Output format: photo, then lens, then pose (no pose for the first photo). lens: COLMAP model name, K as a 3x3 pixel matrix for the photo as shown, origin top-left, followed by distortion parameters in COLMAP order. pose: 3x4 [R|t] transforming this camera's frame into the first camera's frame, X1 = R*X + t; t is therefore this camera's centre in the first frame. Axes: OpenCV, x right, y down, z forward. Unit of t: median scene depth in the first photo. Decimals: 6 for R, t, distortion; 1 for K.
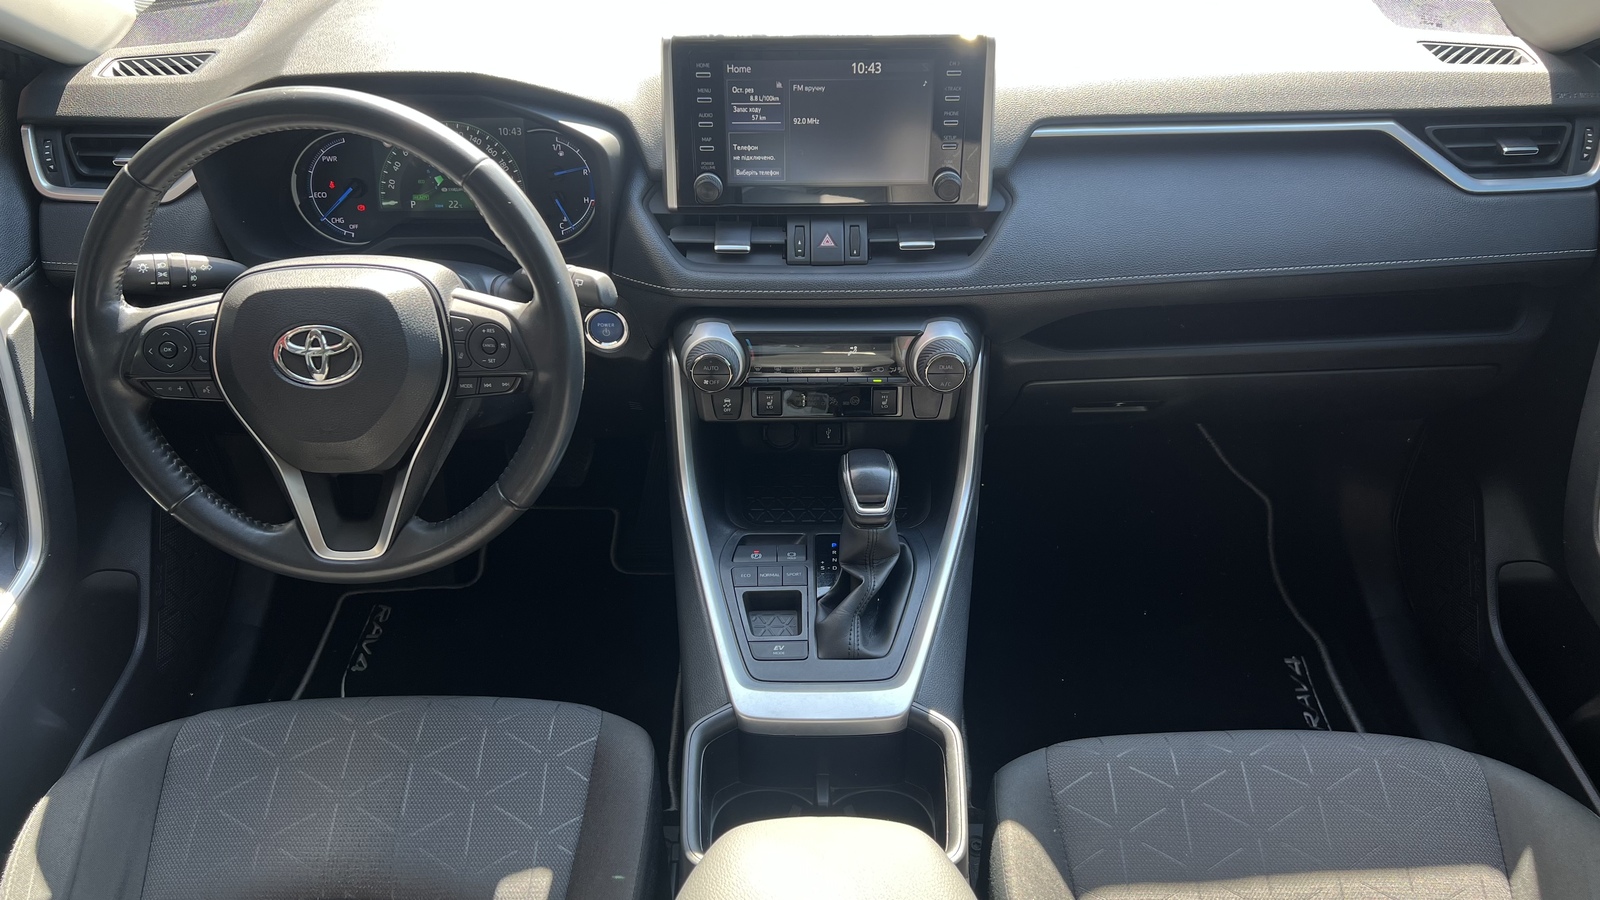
lens RADIAL K [[1211.2, 0, 803.8], [0, 1211.2, 458.7], [0, 0, 1]] dist [0.040455, -0.046261]
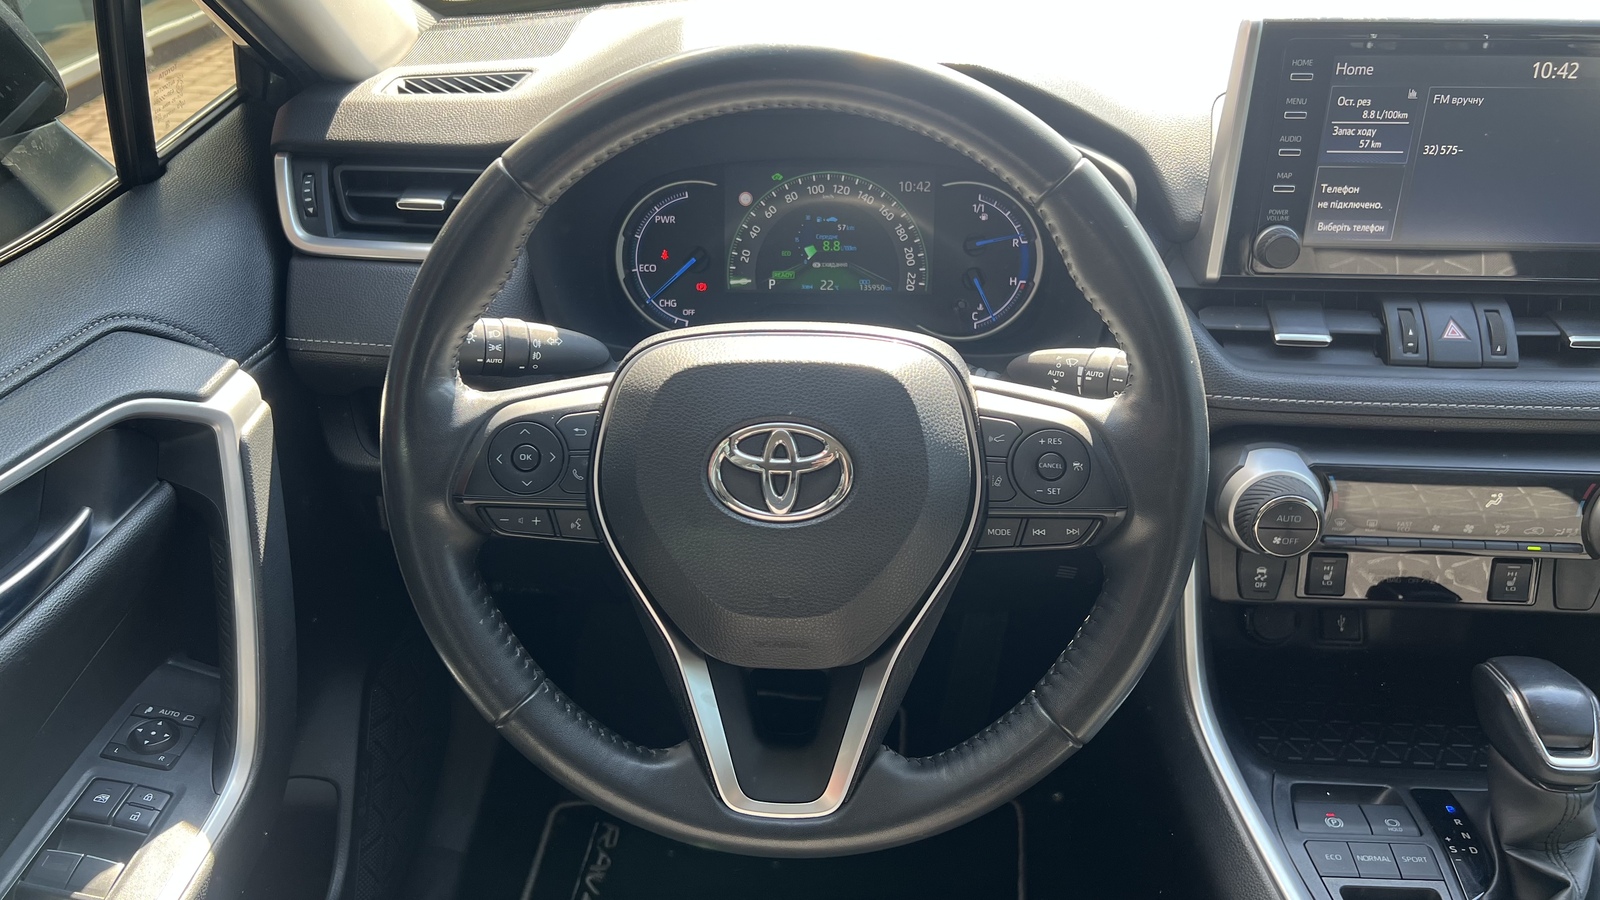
lens RADIAL K [[1284.1, 0, 856.0], [0, 1284.1, 444.3], [0, 0, 1]] dist [0.107039, -0.239456]
pose [[0.998036, 0.029451, -0.055286, -0.274026], [-0.037040, 0.989216, -0.141702, -0.008232], [0.050517, 0.143472, 0.988364, 0.311358]]
